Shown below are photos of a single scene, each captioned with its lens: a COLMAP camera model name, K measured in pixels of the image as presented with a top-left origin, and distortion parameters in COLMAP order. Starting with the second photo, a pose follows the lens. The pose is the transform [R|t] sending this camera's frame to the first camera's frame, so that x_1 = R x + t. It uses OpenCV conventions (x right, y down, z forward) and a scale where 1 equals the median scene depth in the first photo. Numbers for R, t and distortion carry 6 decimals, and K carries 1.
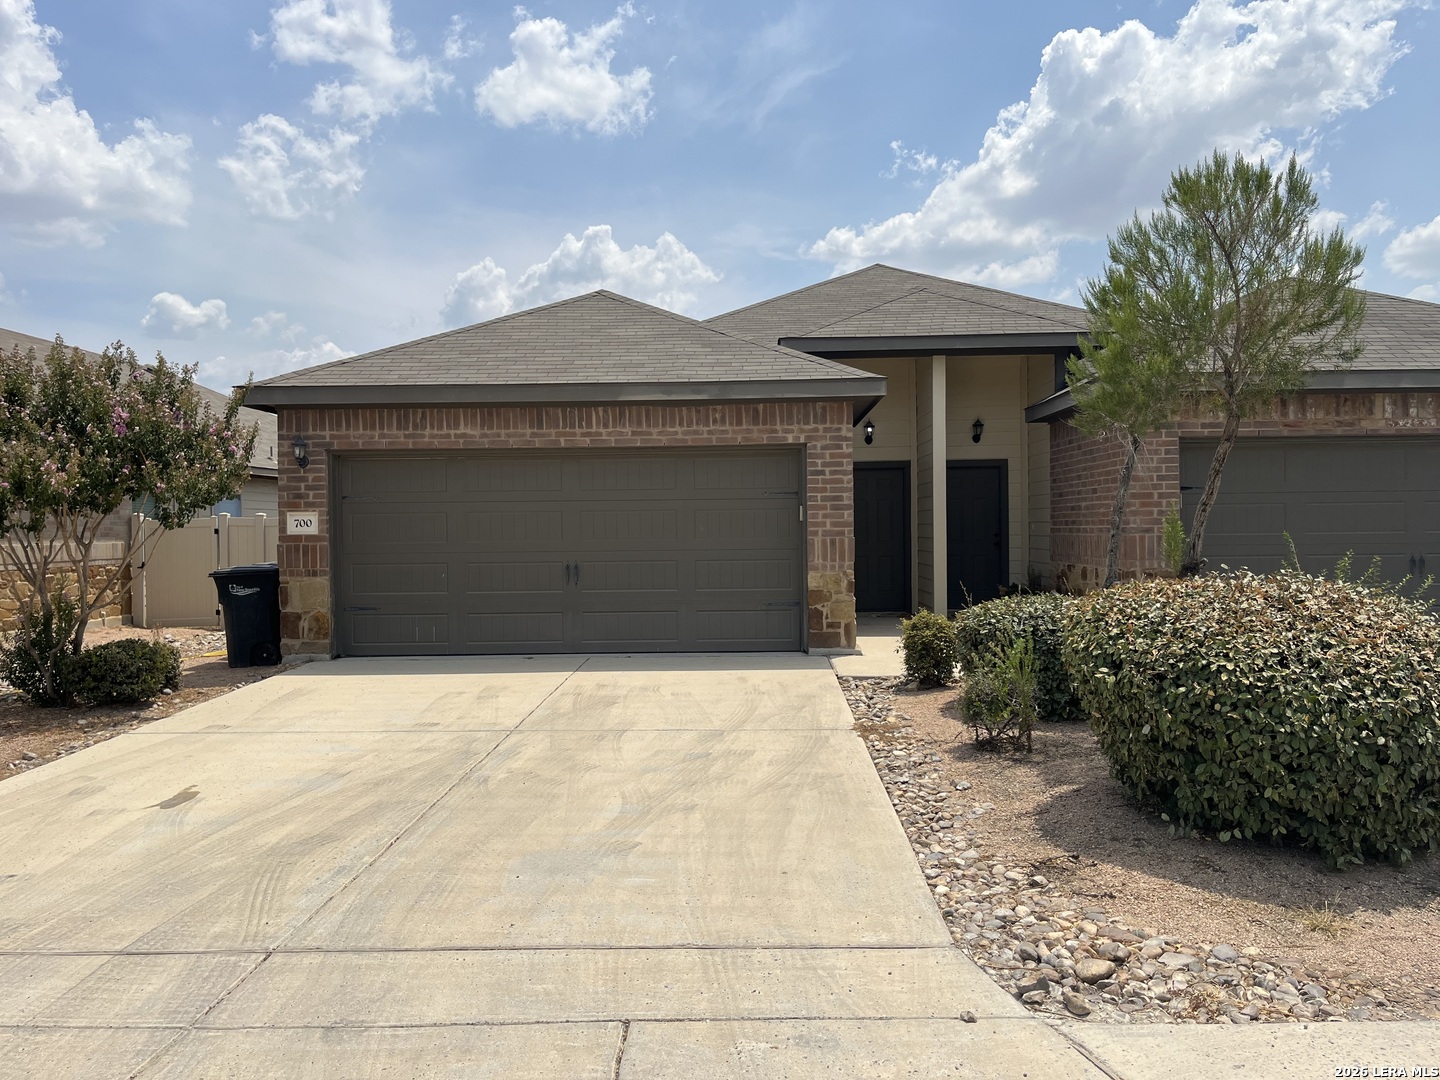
lens RADIAL K [[1107.4, 0, 713.6], [0, 1107.4, 537.6], [0, 0, 1]] dist [0.010314, -0.014069]
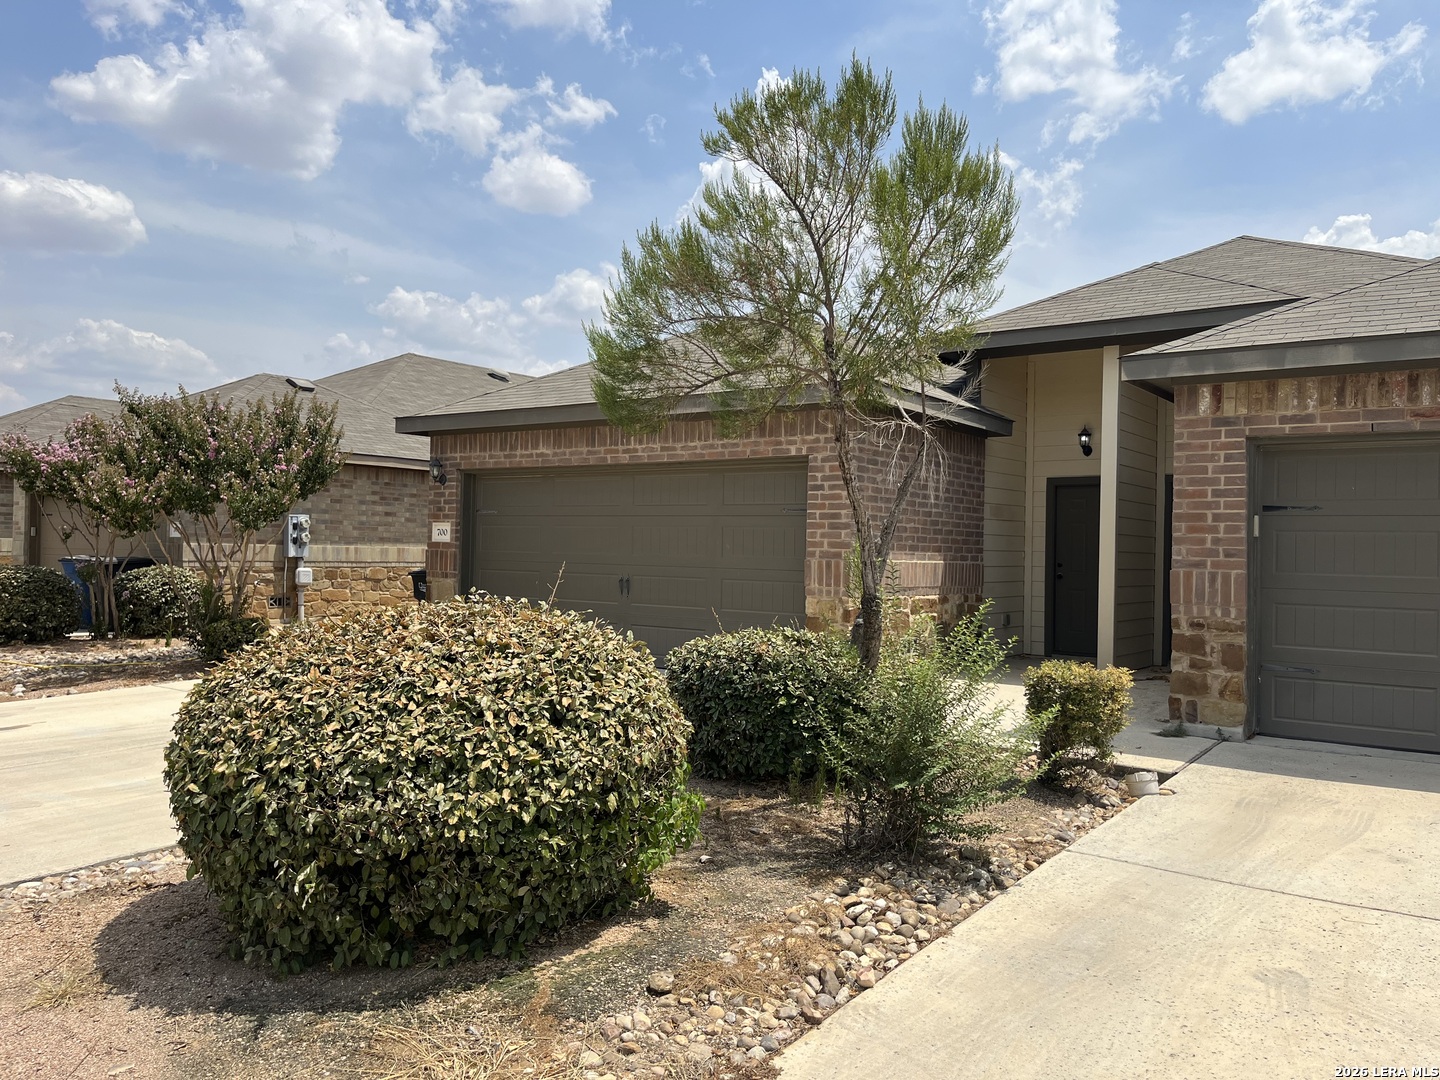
lens RADIAL K [[1107.4, 0, 713.9], [0, 1107.4, 539.5], [0, 0, 1]] dist [0.010314, -0.014069]
pose [[0.817917, 0.023855, -0.574841, 0.546589], [-0.034107, 0.999393, -0.007056, -0.006875], [0.574324, 0.025377, 0.818235, 0.209412]]
